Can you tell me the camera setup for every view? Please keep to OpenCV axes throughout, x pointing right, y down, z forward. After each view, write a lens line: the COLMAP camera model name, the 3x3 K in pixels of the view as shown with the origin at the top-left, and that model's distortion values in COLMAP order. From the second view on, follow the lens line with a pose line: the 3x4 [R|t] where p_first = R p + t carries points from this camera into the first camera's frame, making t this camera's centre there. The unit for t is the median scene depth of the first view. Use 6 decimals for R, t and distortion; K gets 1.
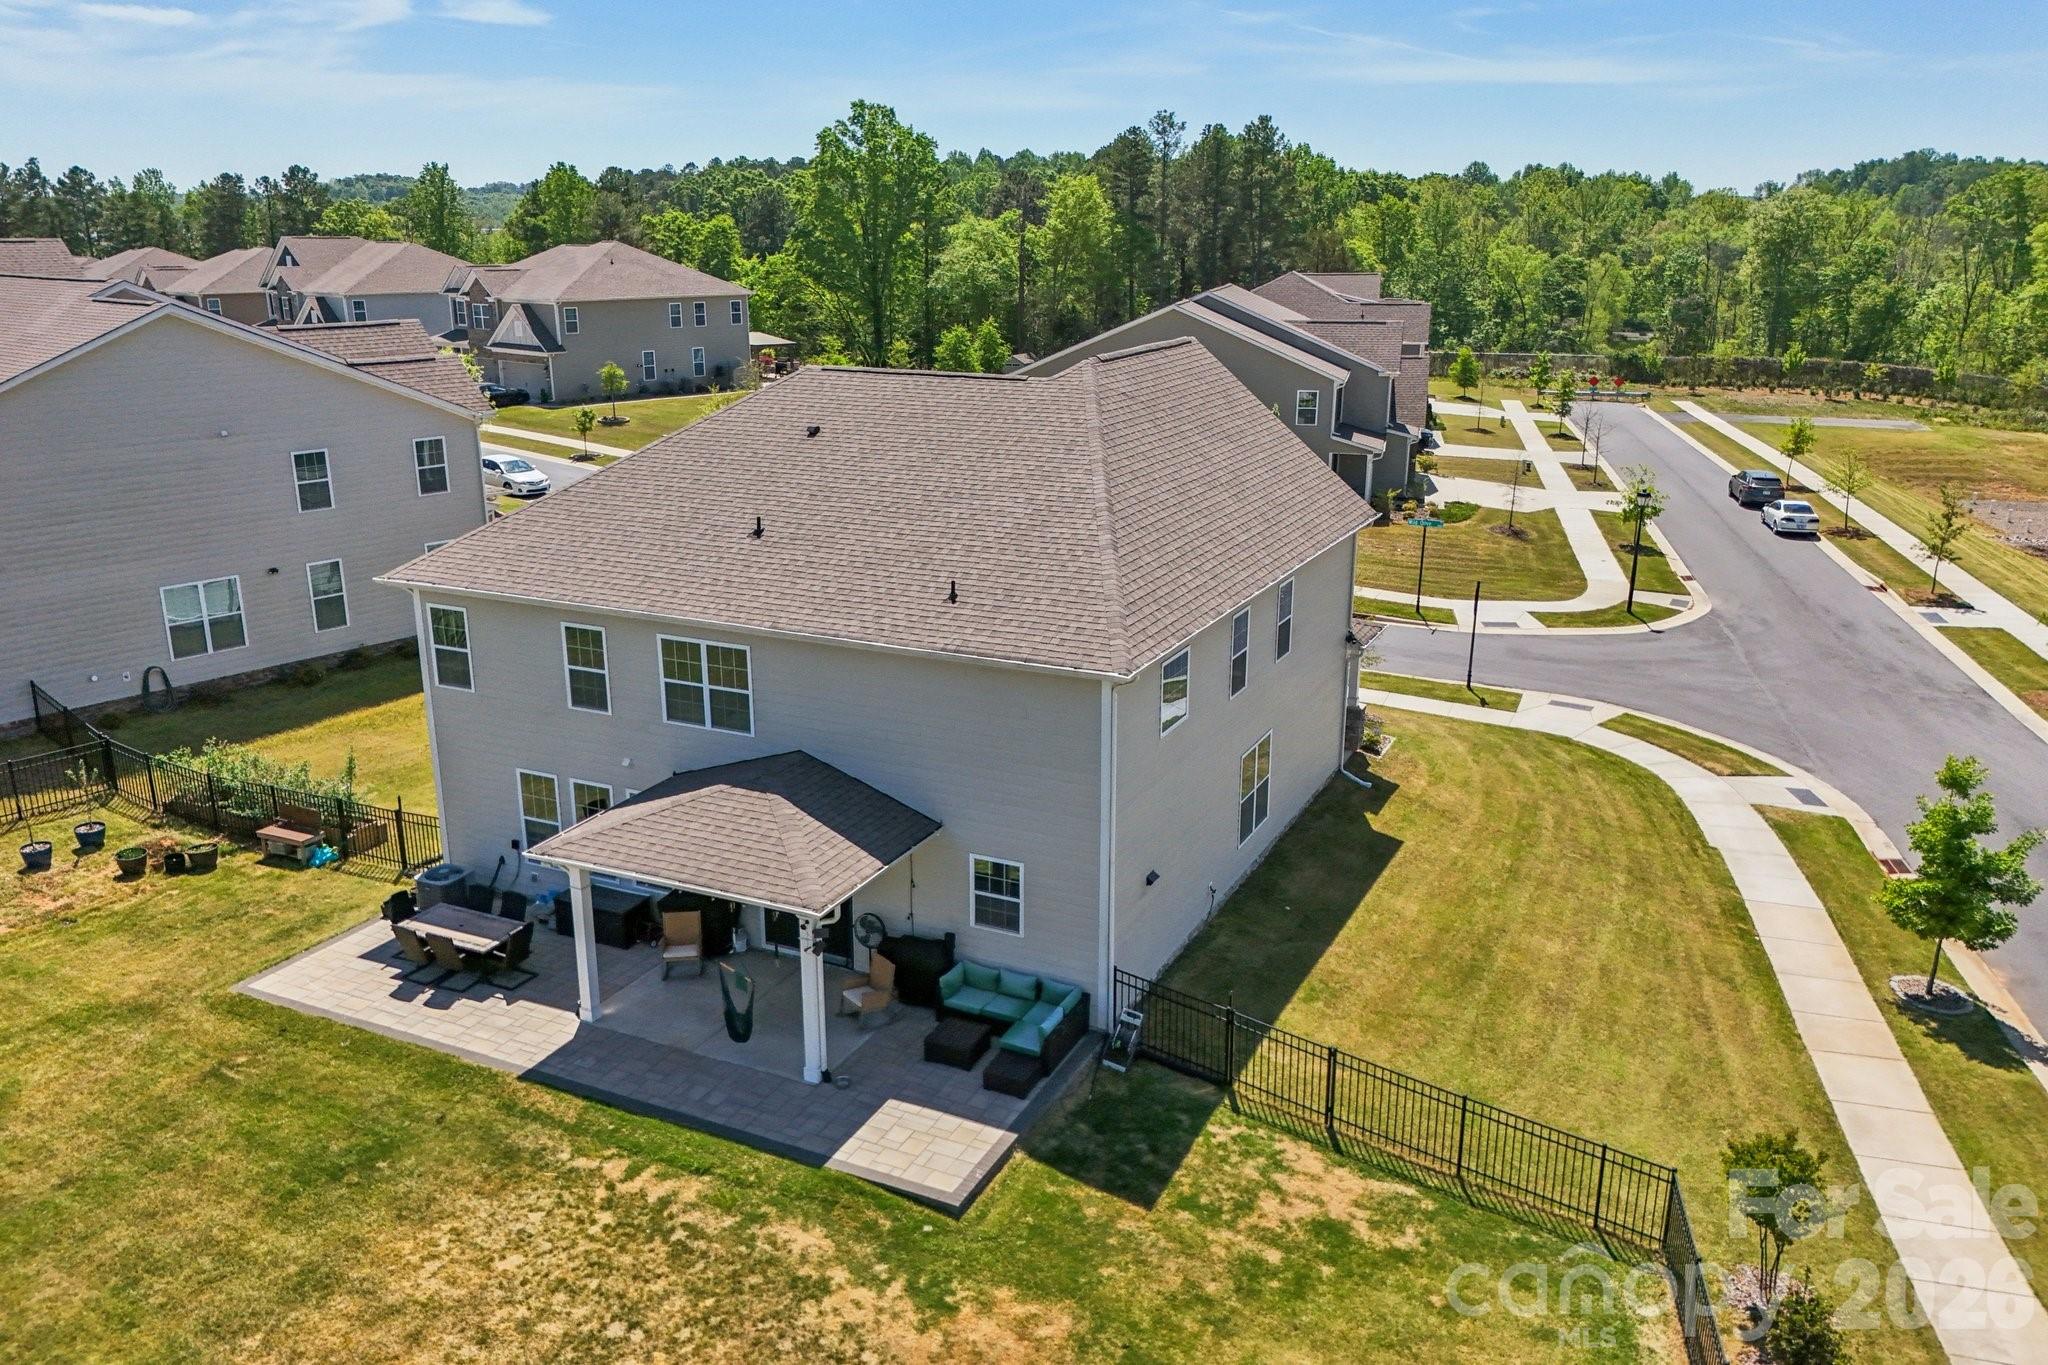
lens RADIAL K [[1532.0, 0, 1038.4], [0, 1532.0, 678.0], [0, 0, 1]] dist [0.054010, -0.052666]
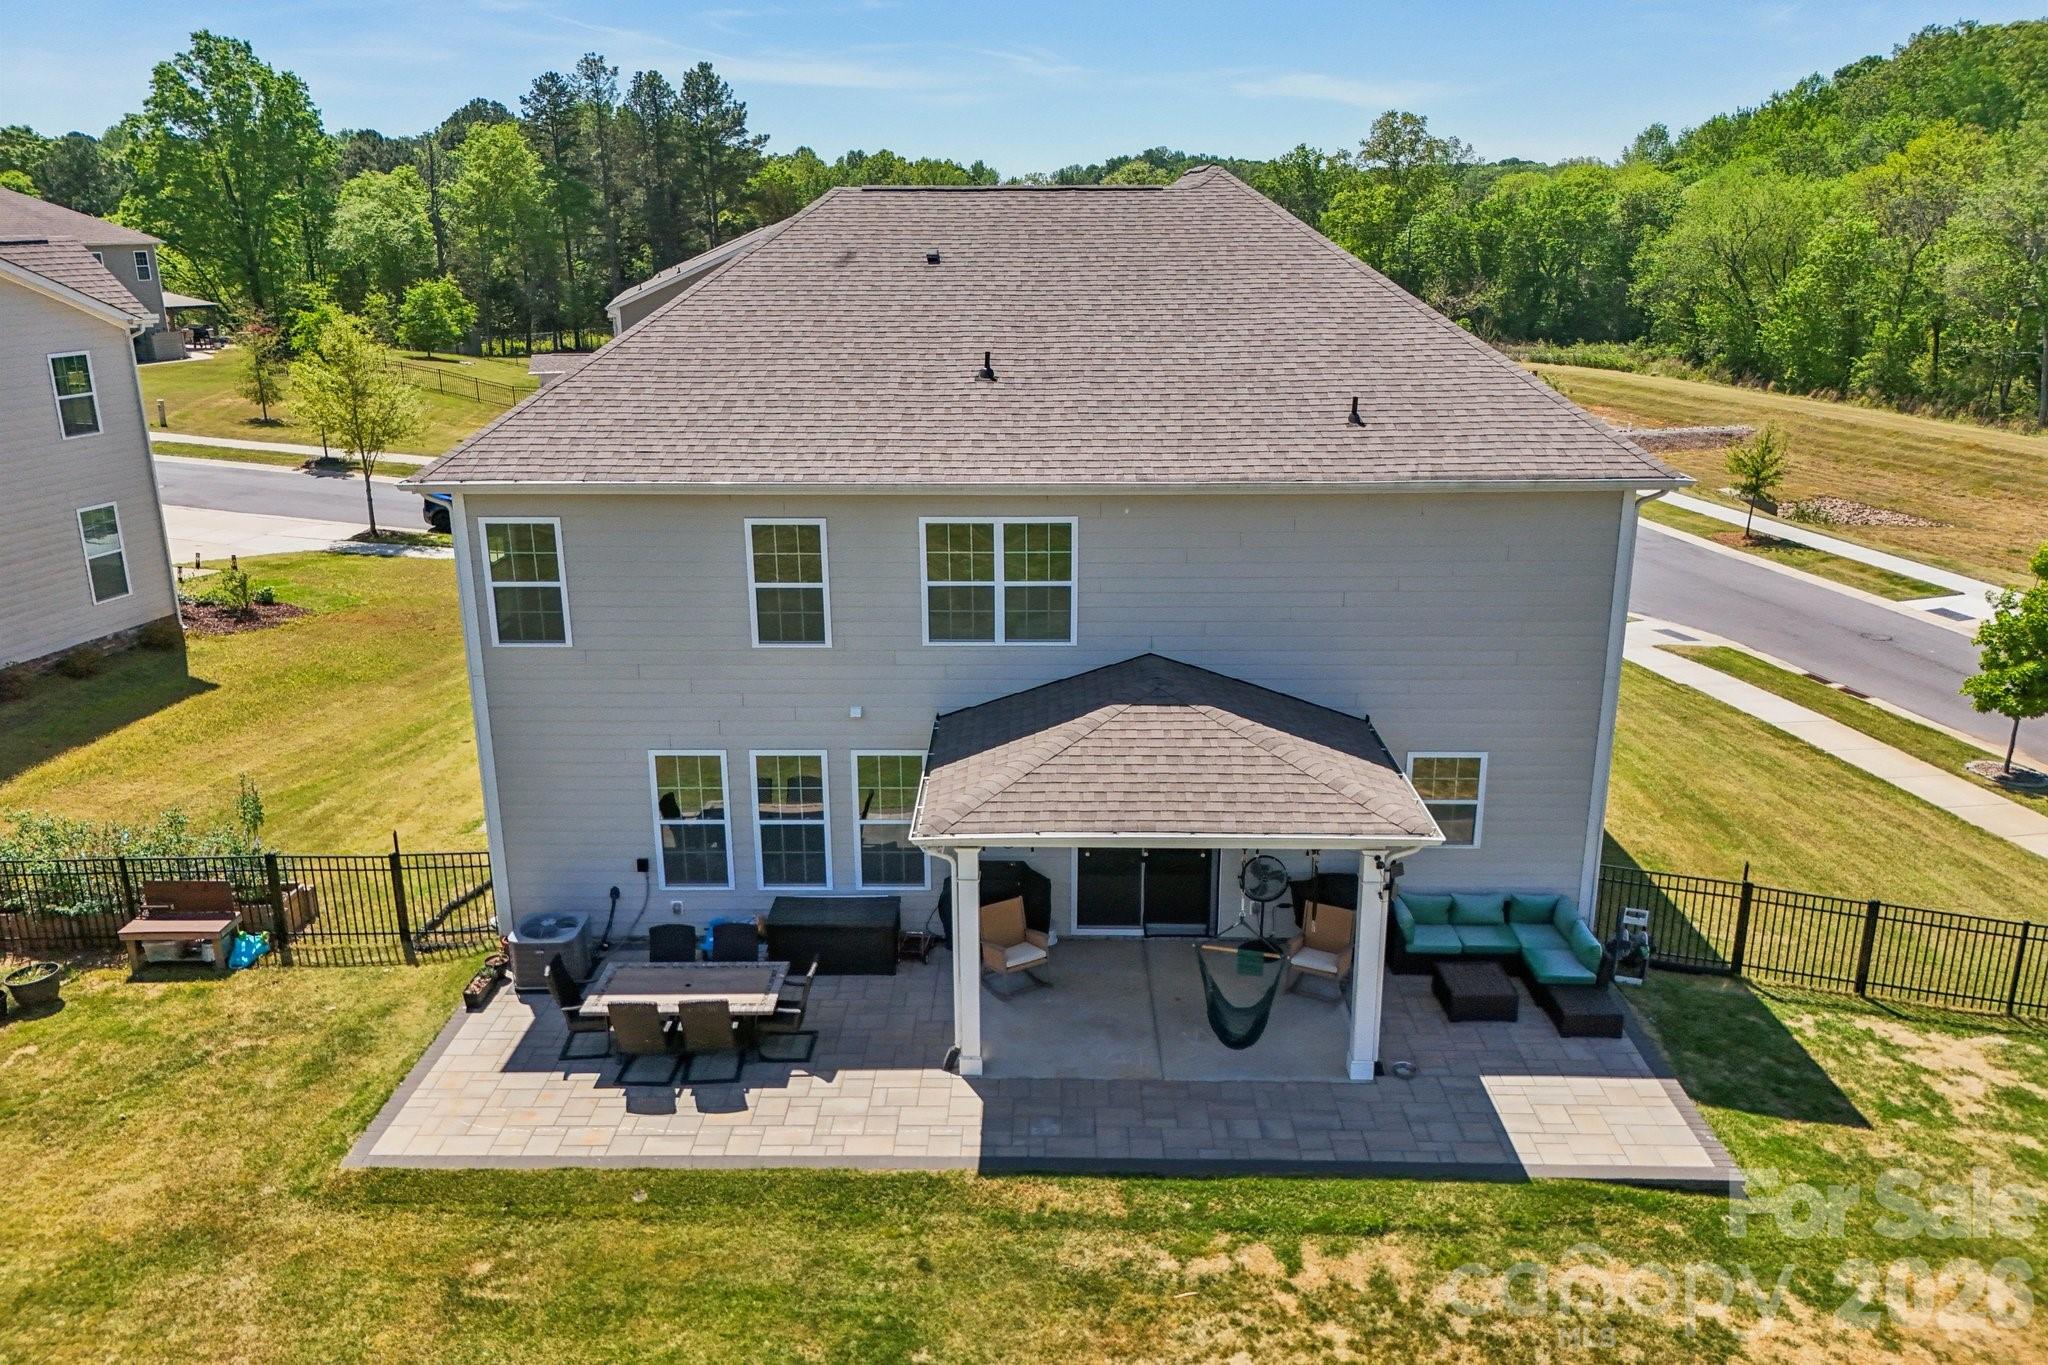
lens RADIAL K [[1501.2, 0, 1024.0], [0, 1501.2, 682.5], [0, 0, 1]] dist [0.064504, -0.064453]
pose [[0.910391, -0.126664, 0.393884, -0.493235], [0.122151, 0.991836, 0.036622, 0.027011], [-0.395306, 0.014773, 0.918430, 0.359630]]
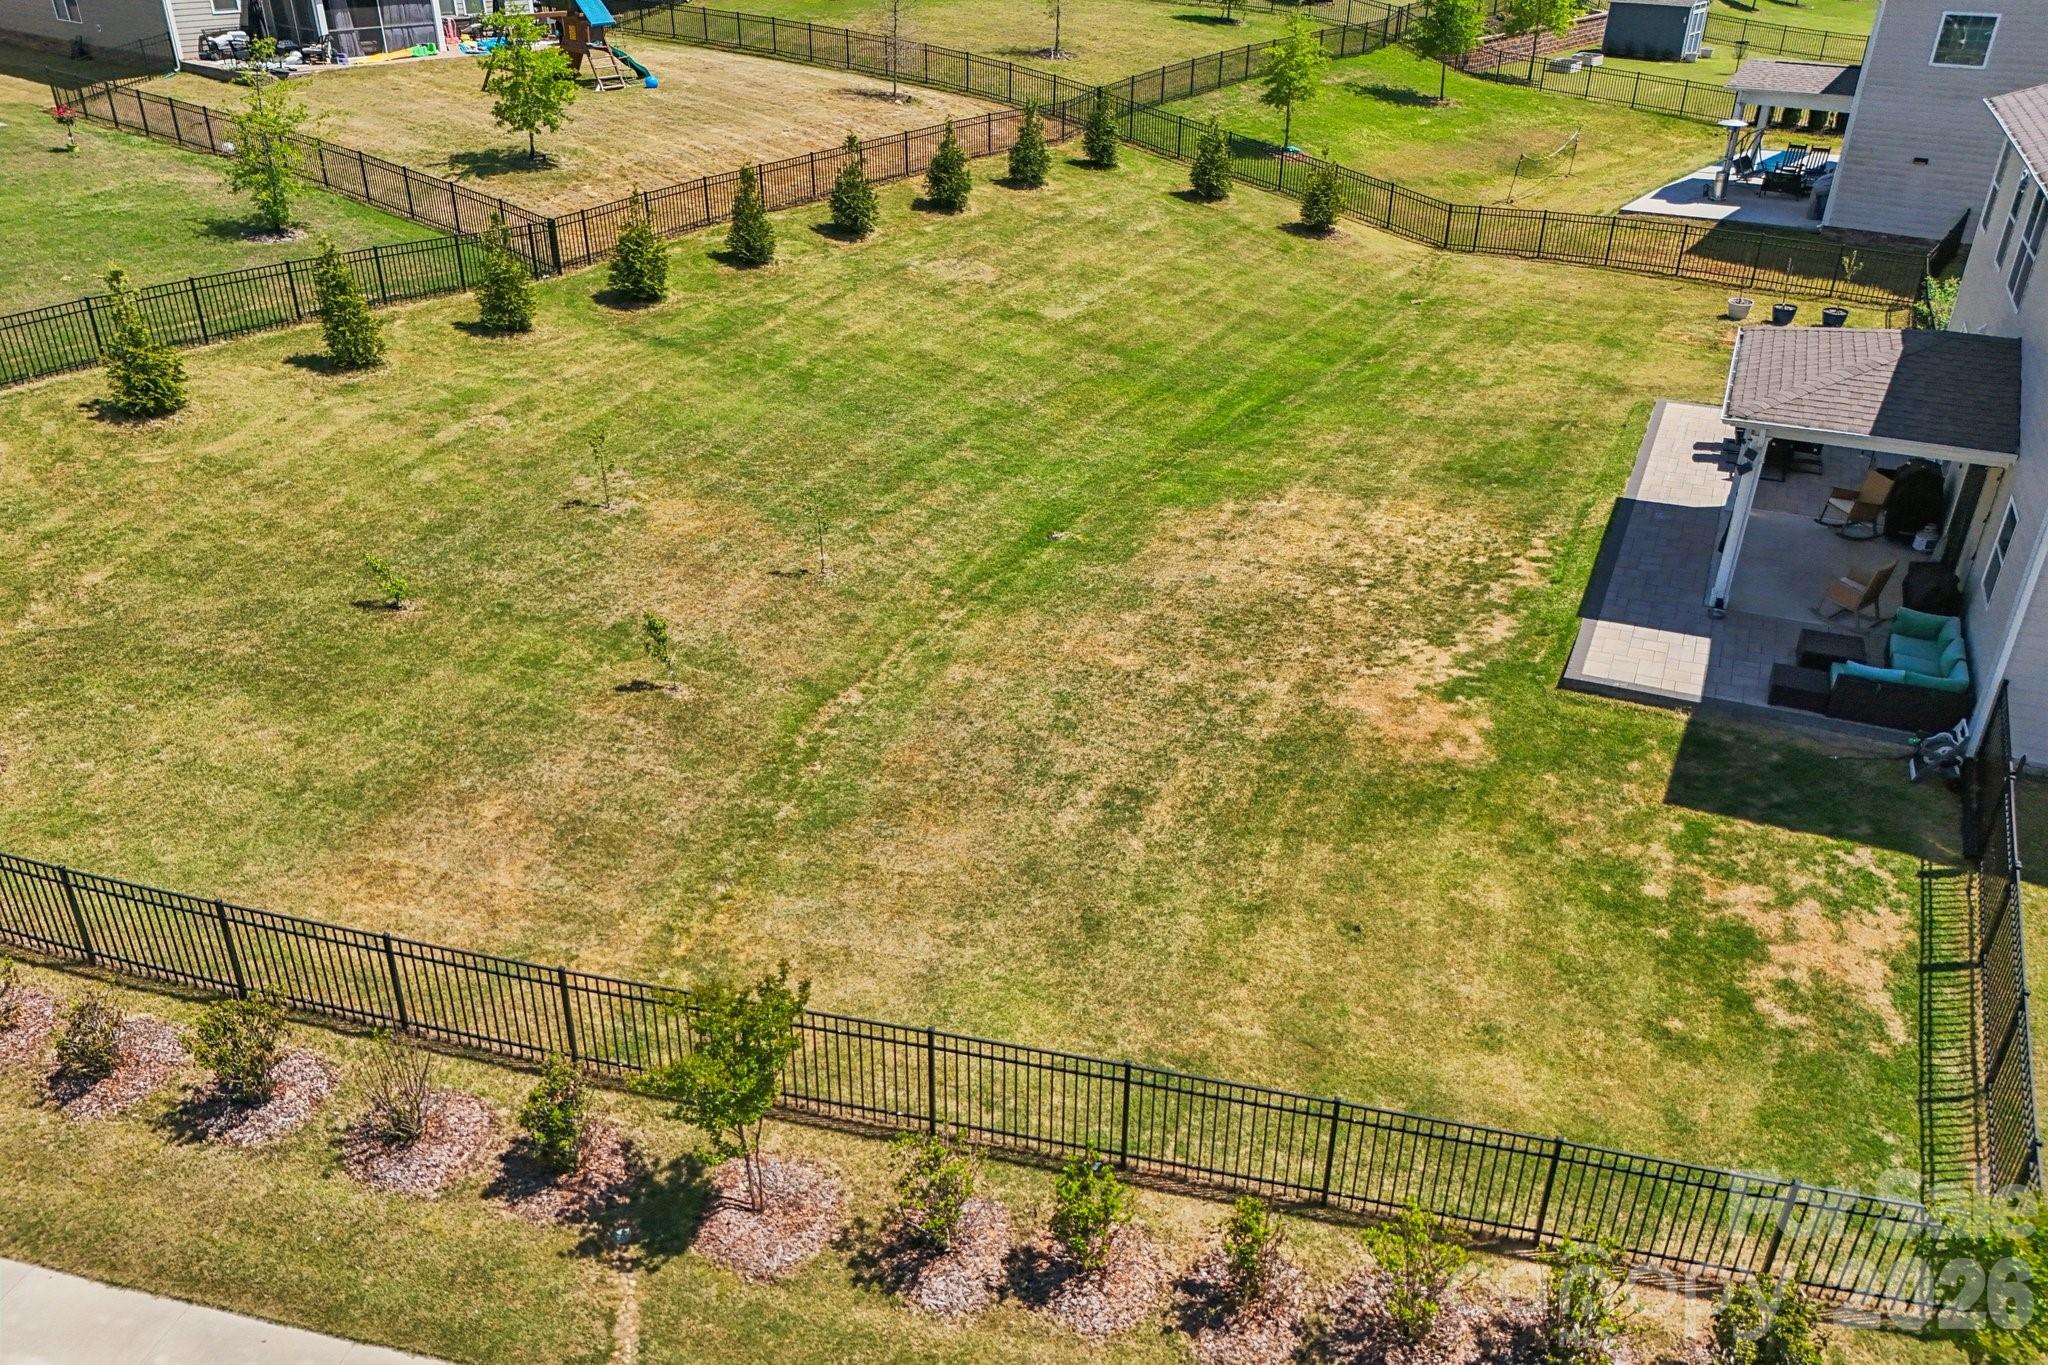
lens RADIAL K [[1542.7, 0, 1018.5], [0, 1542.7, 694.5], [0, 0, 1]] dist [0.009548, -0.001413]
pose [[0.011532, 0.476620, -0.879034, 0.686382], [-0.290444, 0.842788, 0.453157, -0.013184], [0.956822, 0.250084, 0.148150, 0.384442]]
